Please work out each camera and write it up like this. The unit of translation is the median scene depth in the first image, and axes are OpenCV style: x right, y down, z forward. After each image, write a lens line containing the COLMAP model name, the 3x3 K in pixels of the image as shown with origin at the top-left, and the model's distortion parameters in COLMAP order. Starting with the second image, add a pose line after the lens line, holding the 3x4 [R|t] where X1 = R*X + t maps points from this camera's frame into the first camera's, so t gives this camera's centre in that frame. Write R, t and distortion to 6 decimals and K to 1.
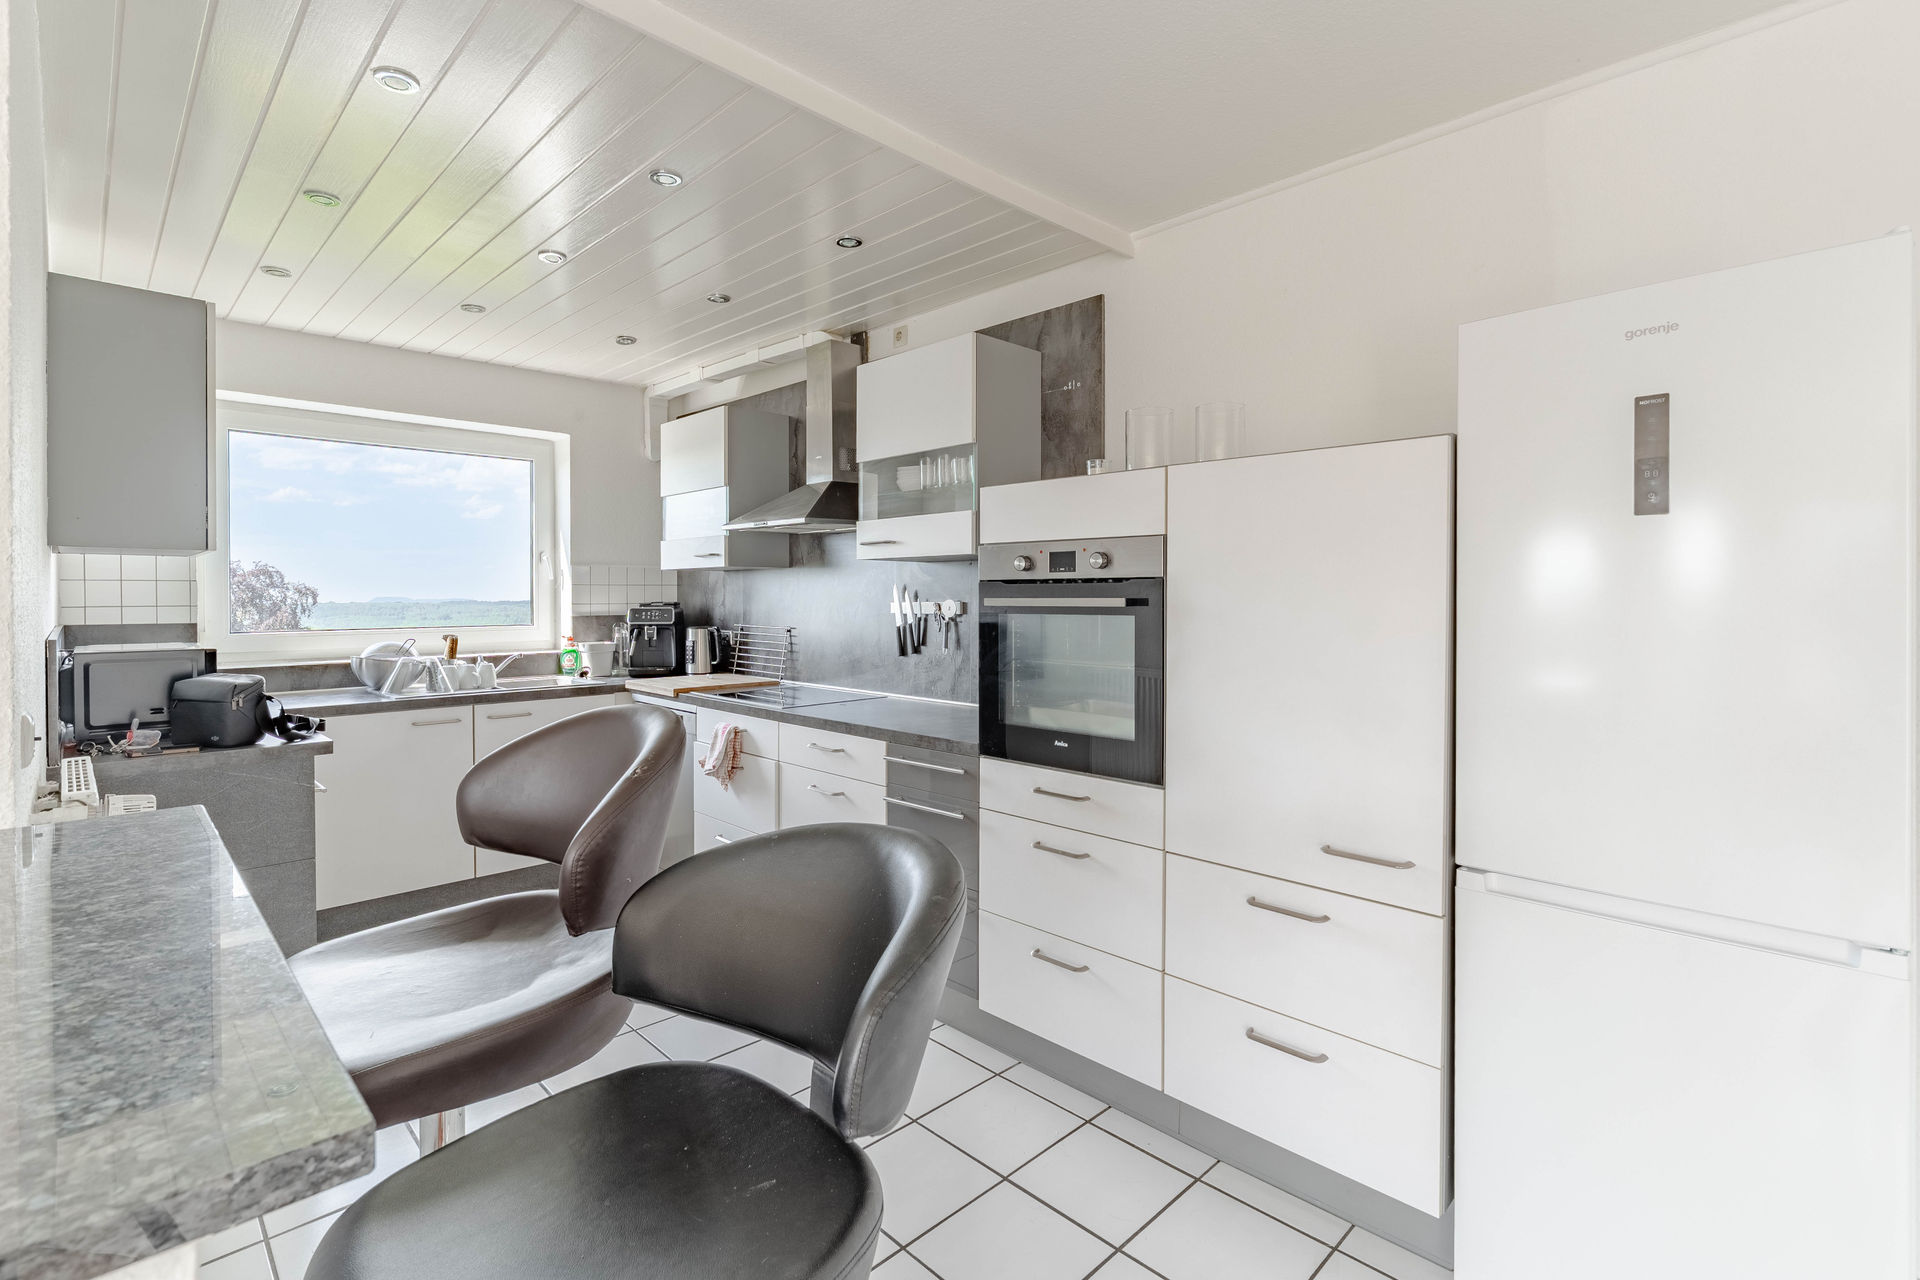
lens RADIAL K [[894.1, 0, 951.4], [0, 894.1, 602.1], [0, 0, 1]] dist [0.000552, 0.000493]
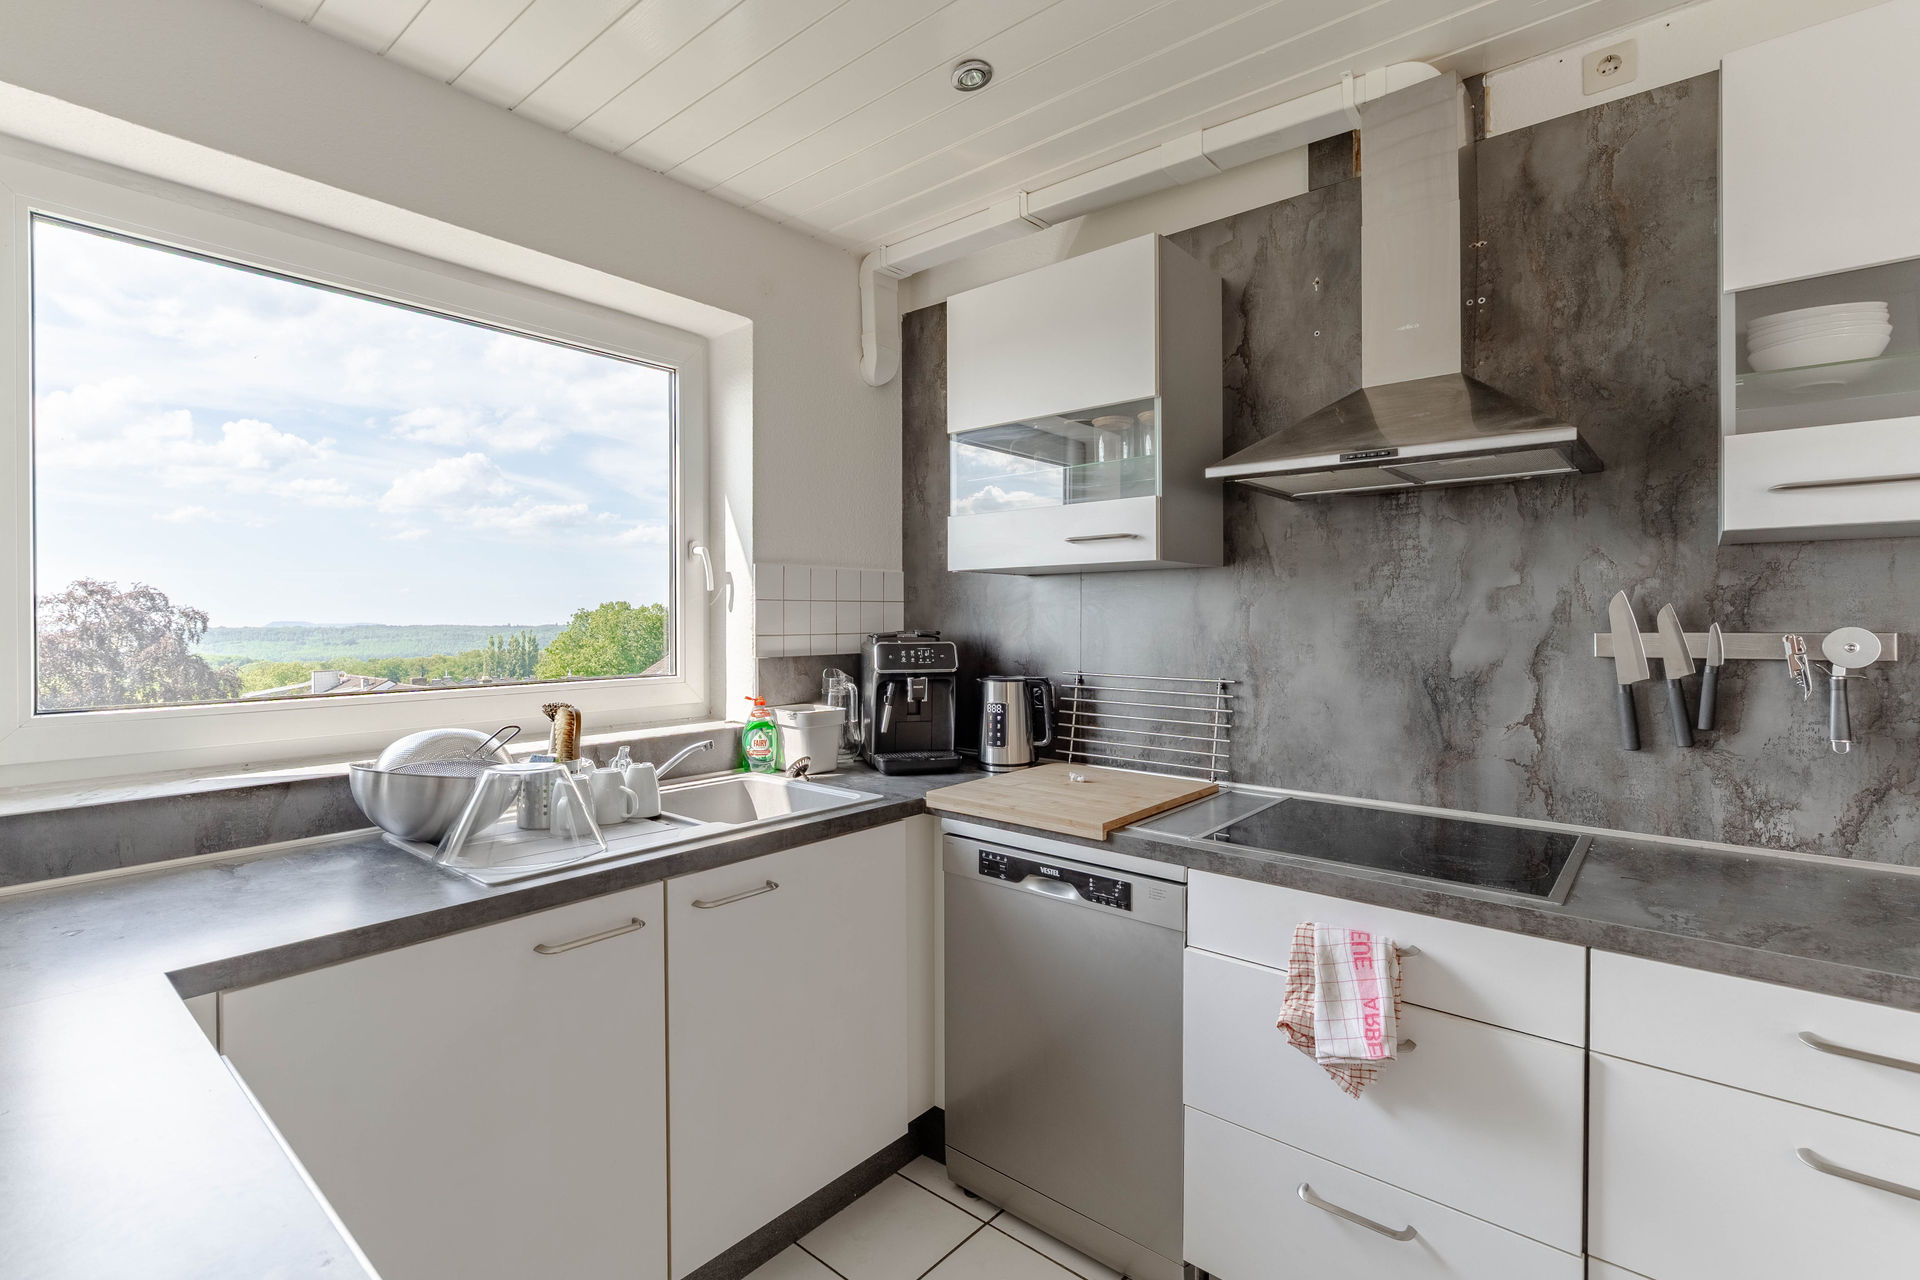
lens RADIAL K [[875.9, 0, 970.6], [0, 875.9, 622.8], [0, 0, 1]] dist [-0.002170, 0.000288]
pose [[0.994845, -0.002084, 0.101389, -0.381618], [0.002357, 0.999994, -0.002567, -0.004352], [-0.101383, 0.002793, 0.994844, 0.505435]]
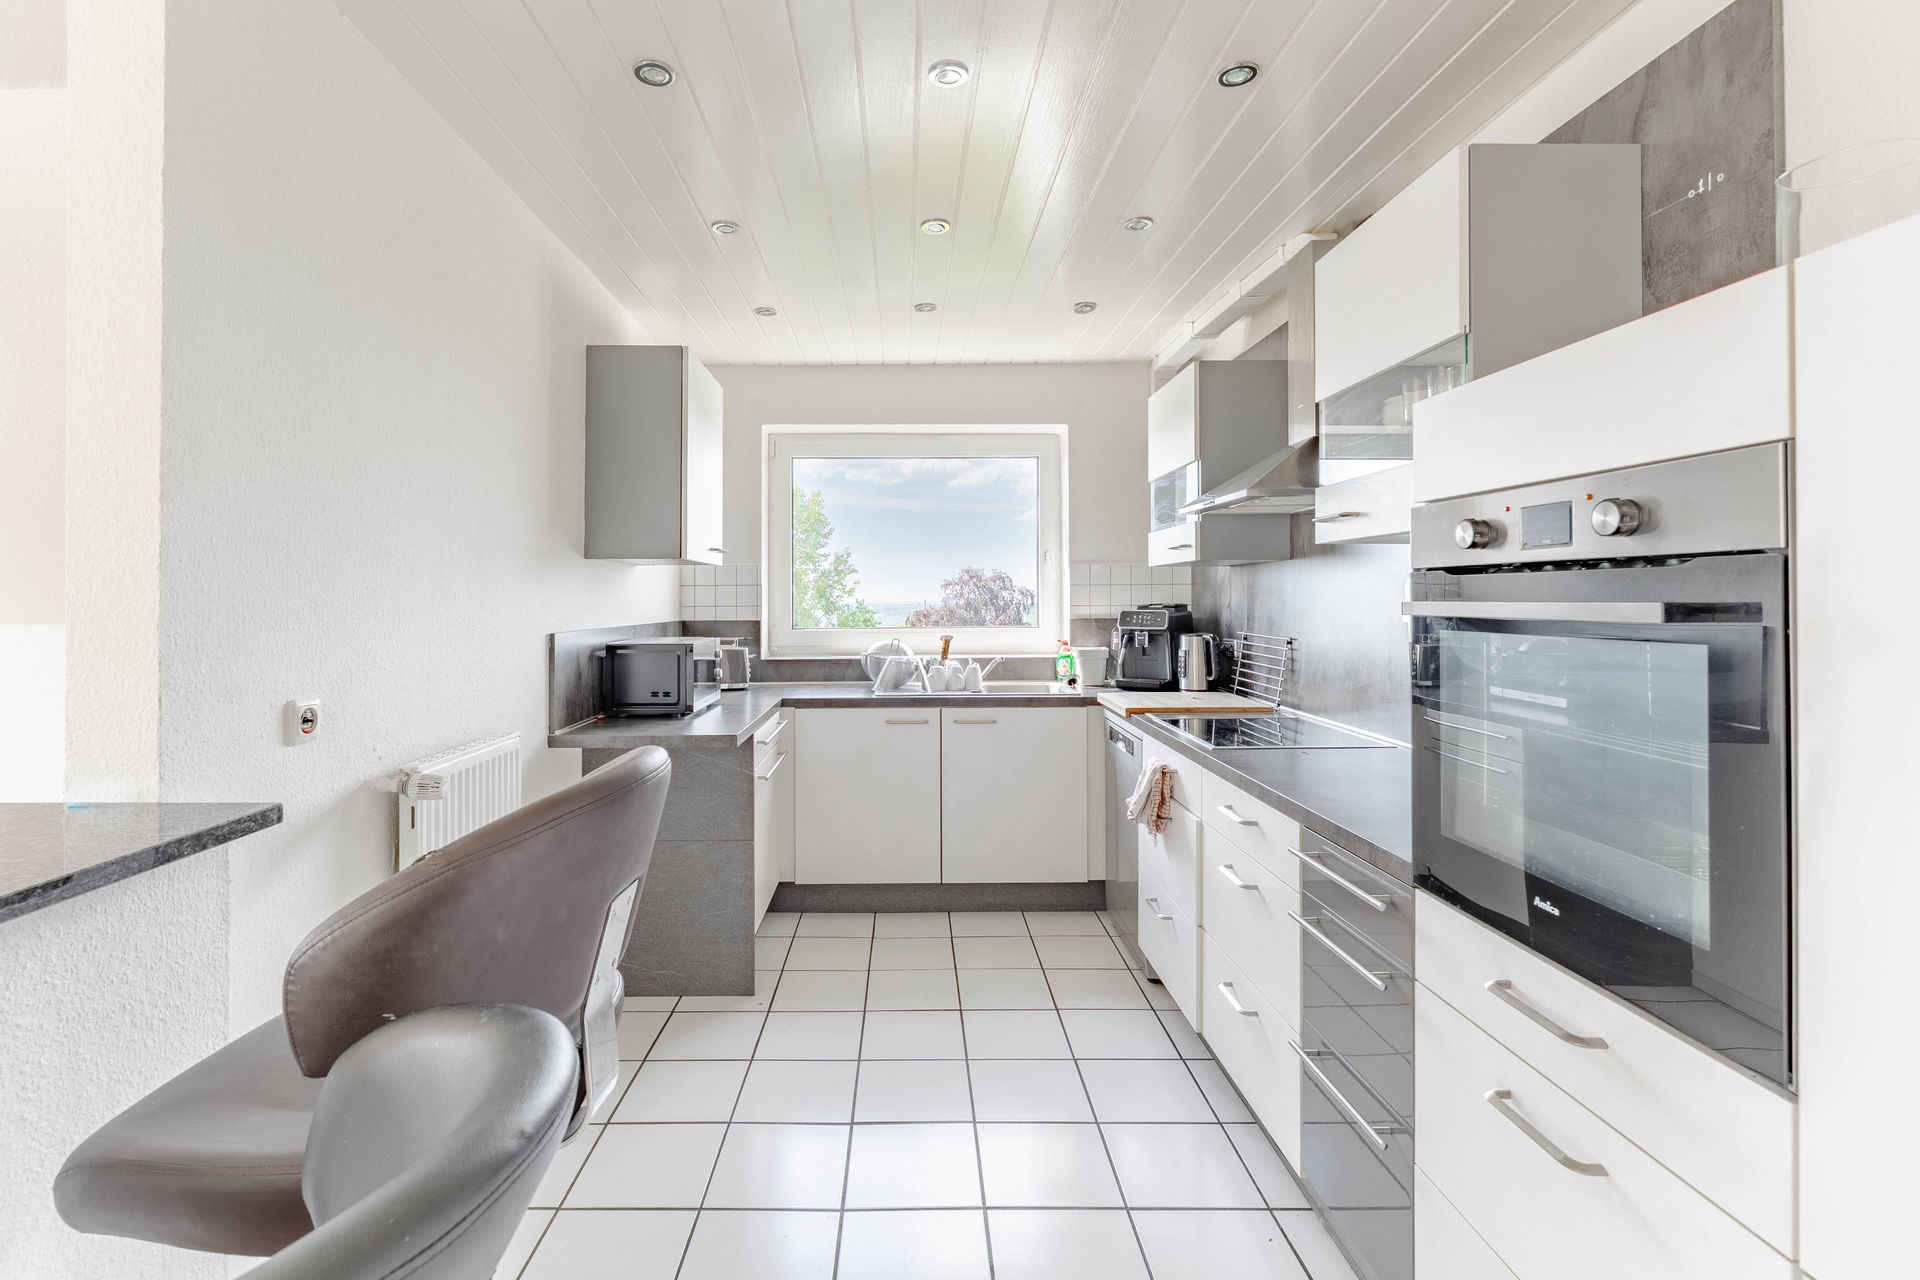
lens RADIAL K [[900.7, 0, 904.6], [0, 900.7, 586.5], [0, 0, 1]] dist [-0.001079, 0.000260]
pose [[0.716057, -0.008985, -0.697984, 0.117591], [-0.003583, 0.999857, -0.016546, -0.001843], [0.698033, 0.014348, 0.715922, 0.226120]]
